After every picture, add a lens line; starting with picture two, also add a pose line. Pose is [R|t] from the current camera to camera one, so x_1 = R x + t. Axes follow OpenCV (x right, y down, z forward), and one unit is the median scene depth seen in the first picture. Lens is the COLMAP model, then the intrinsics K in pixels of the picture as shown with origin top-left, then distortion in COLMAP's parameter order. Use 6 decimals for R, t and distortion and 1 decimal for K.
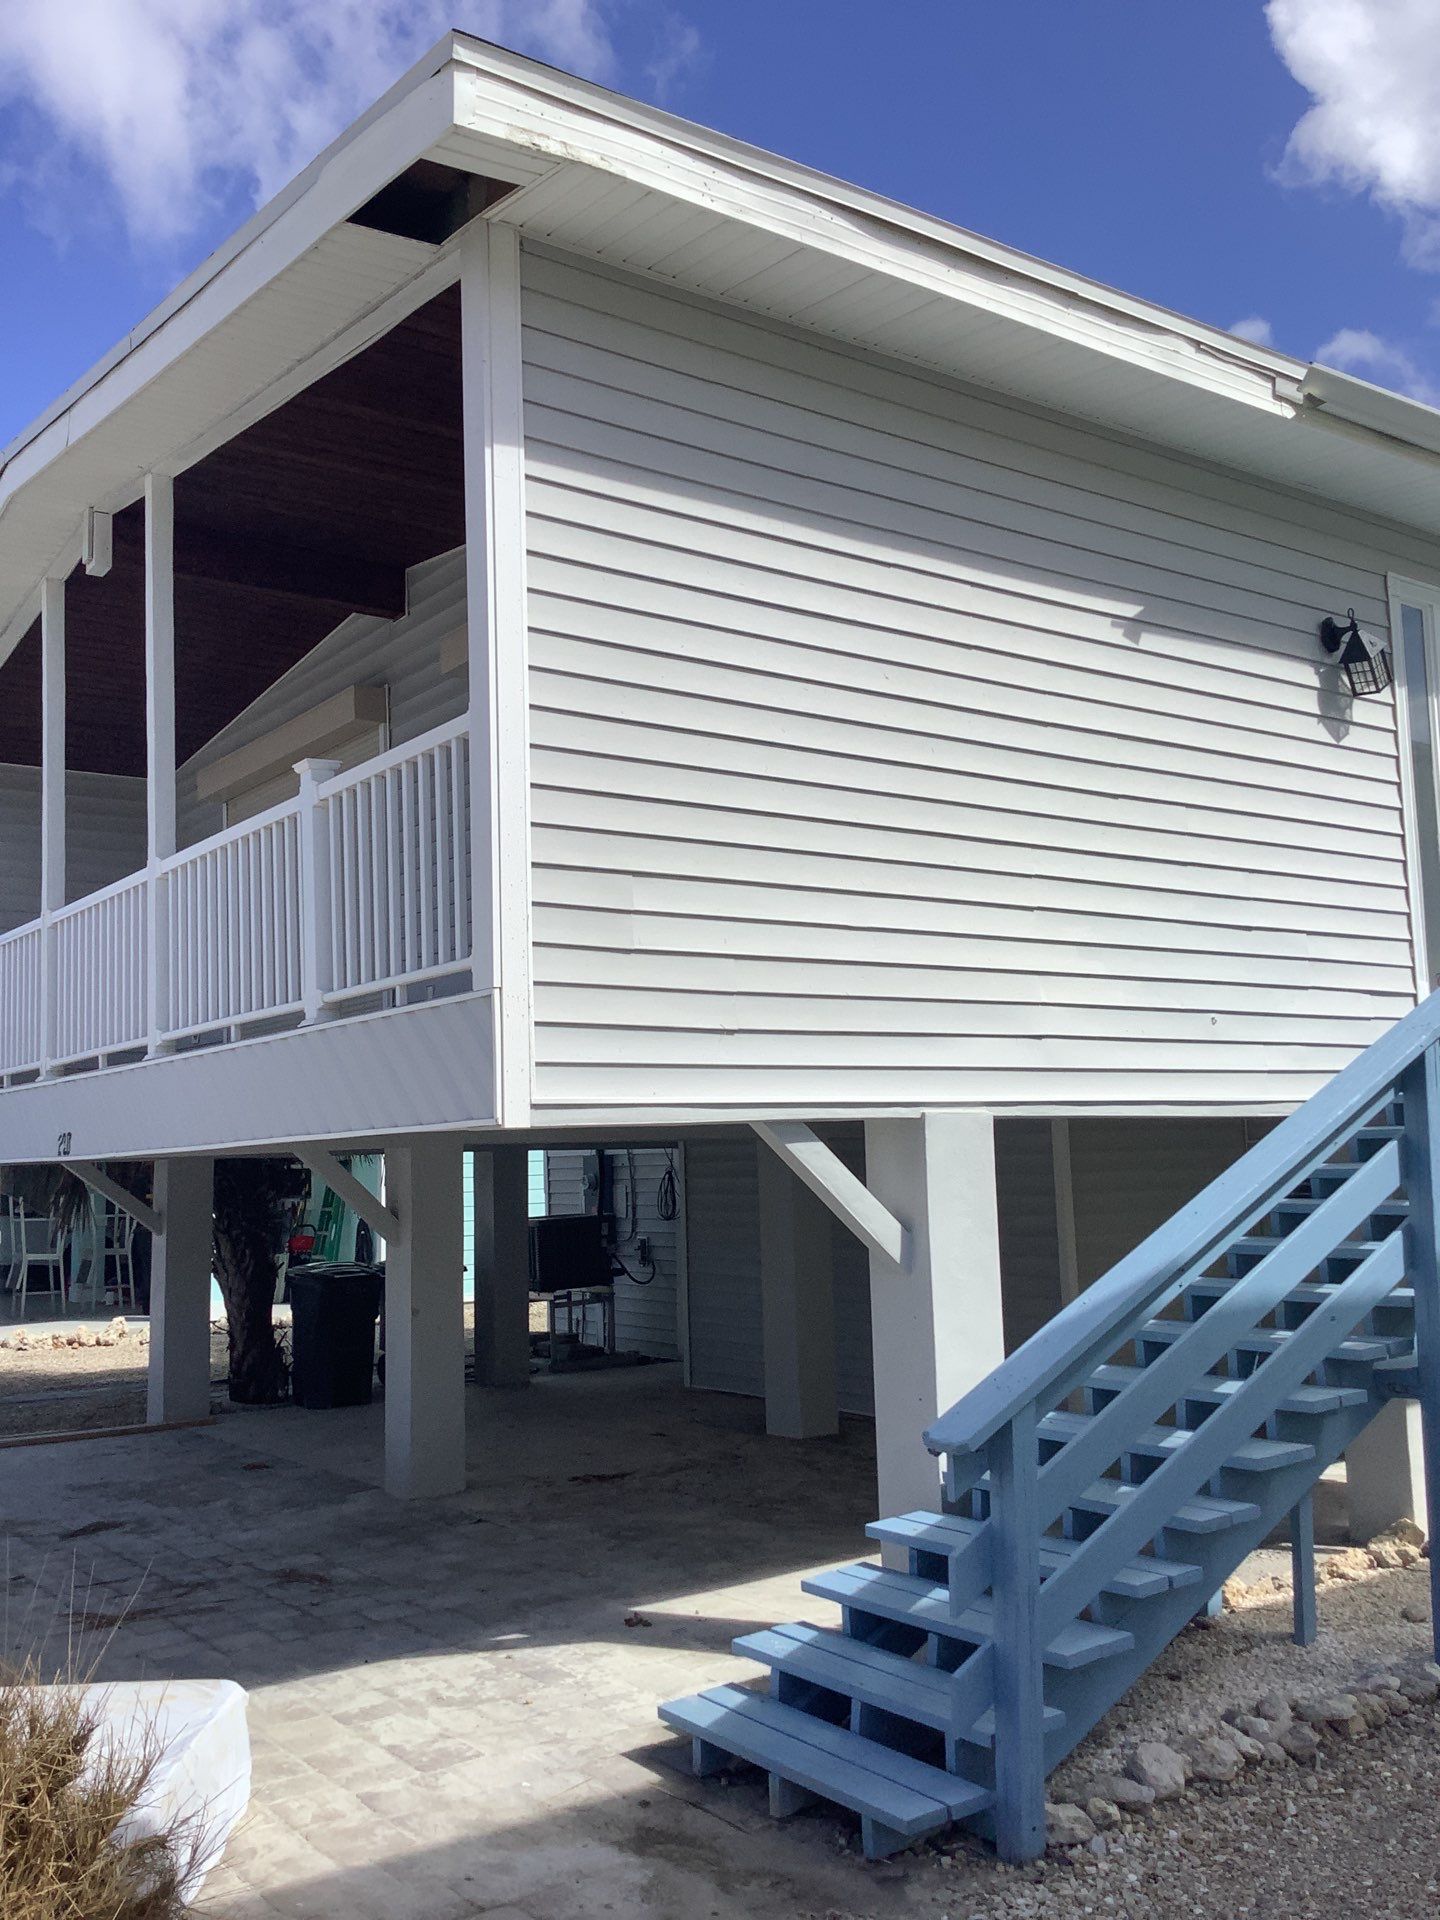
lens RADIAL K [[1727.4, 0, 708.0], [0, 1727.4, 951.6], [0, 0, 1]] dist [0.115114, -0.218852]
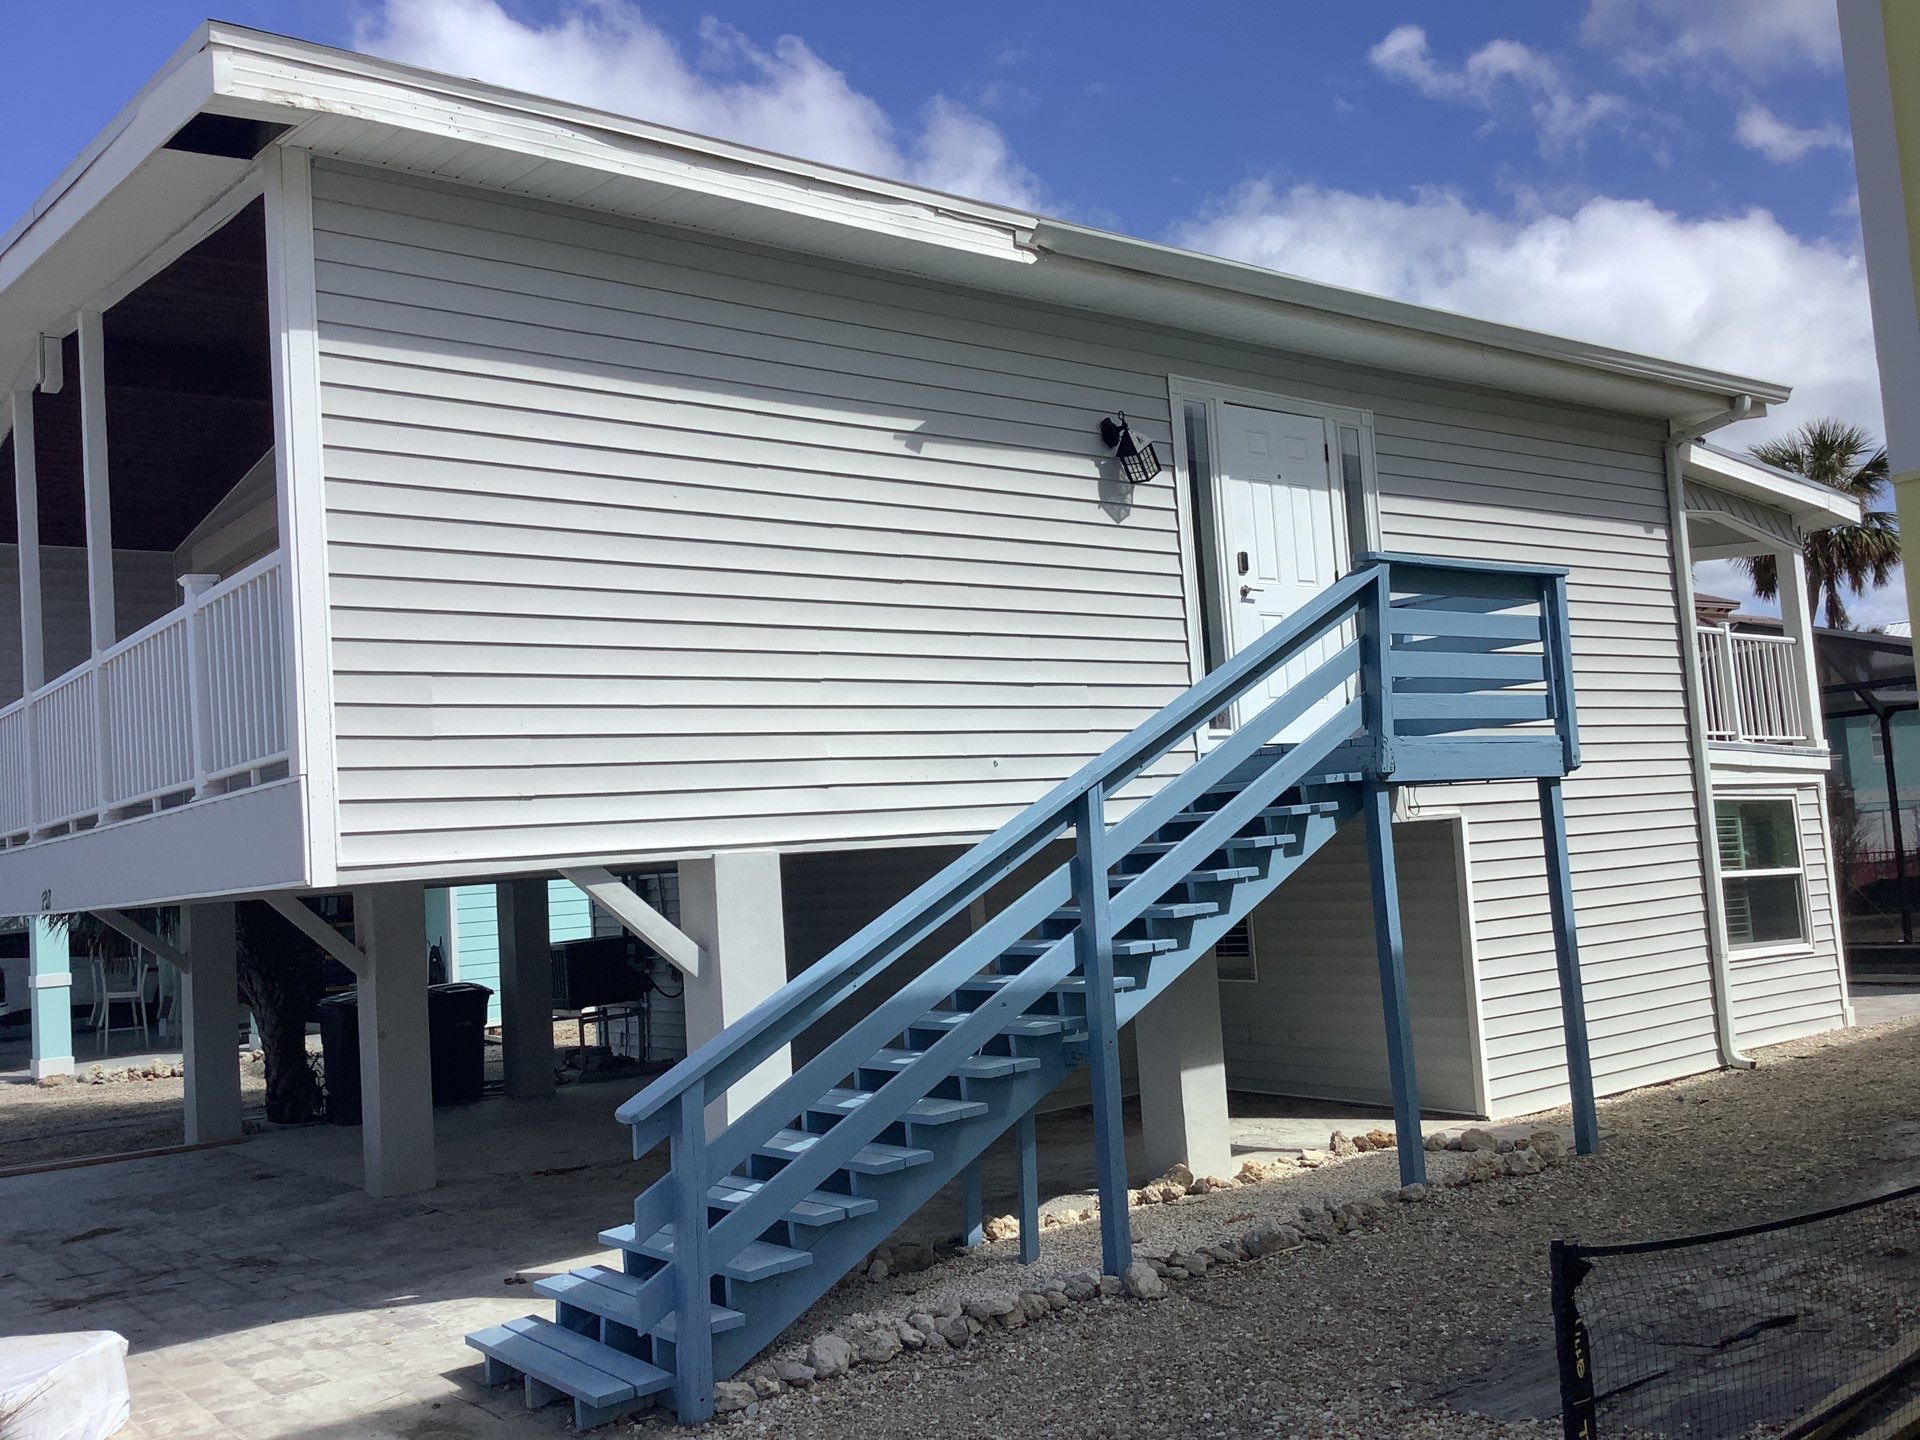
lens RADIAL K [[1727.4, 0, 960.0], [0, 1727.4, 720.0], [0, 0, 1]] dist [0.115114, -0.218852]
pose [[0.997954, -0.033561, 0.054426, 0.228338], [0.031605, 0.998837, 0.036419, -0.039573], [-0.055585, -0.034624, 0.997853, -0.222564]]
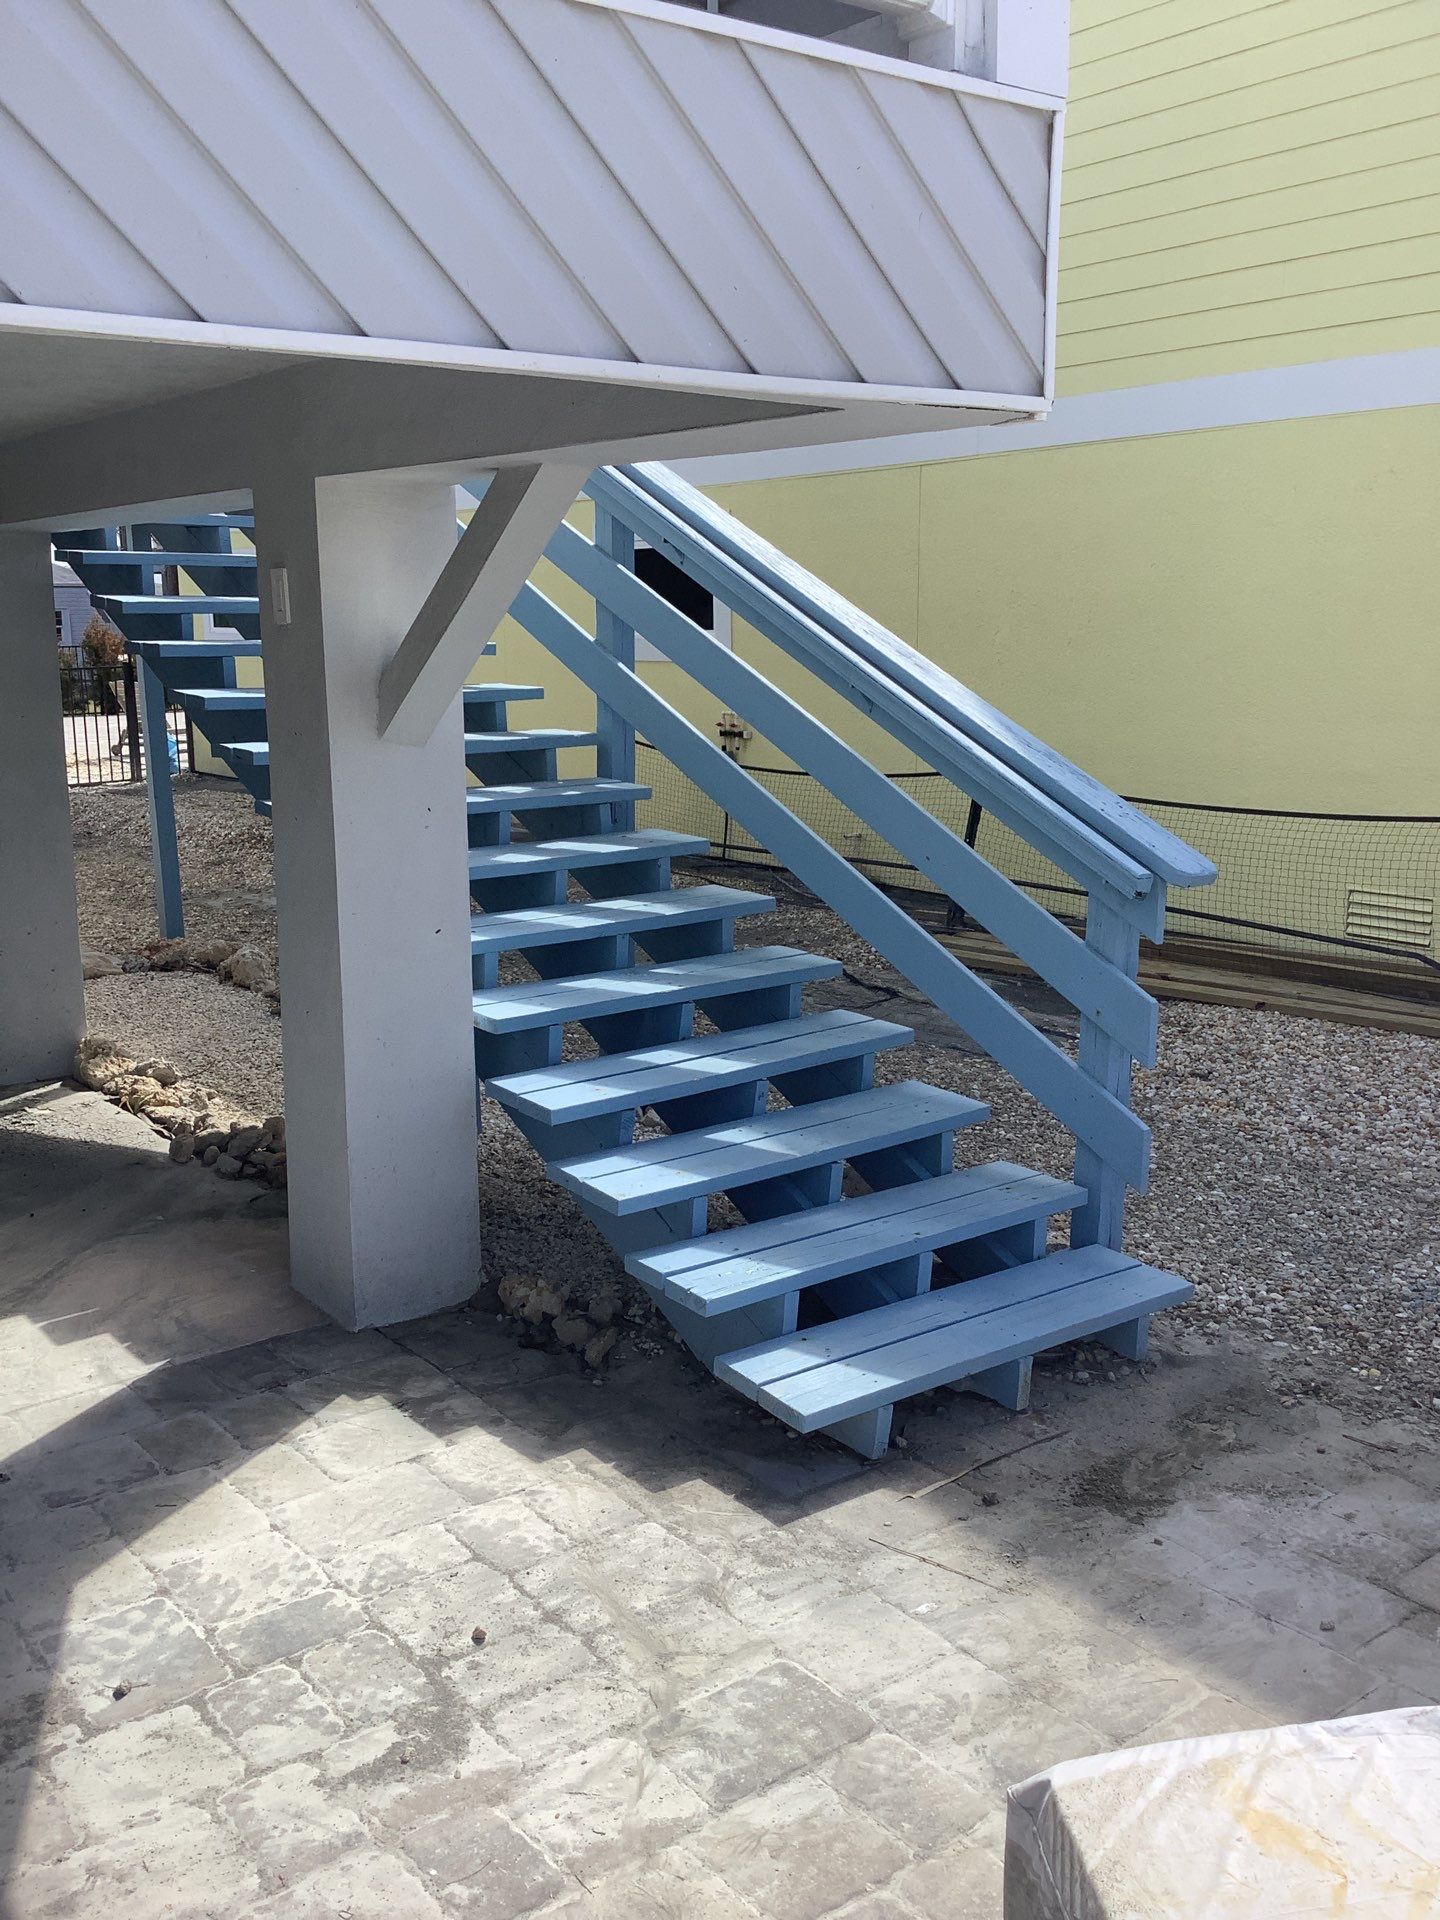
lens RADIAL K [[1727.4, 0, 708.0], [0, 1727.4, 951.6], [0, 0, 1]] dist [0.115114, -0.218852]
pose [[-0.033415, -0.164360, 0.985834, -0.508591], [-0.110320, 0.980964, 0.159808, 0.144593], [-0.993334, -0.103418, -0.050912, 0.902739]]
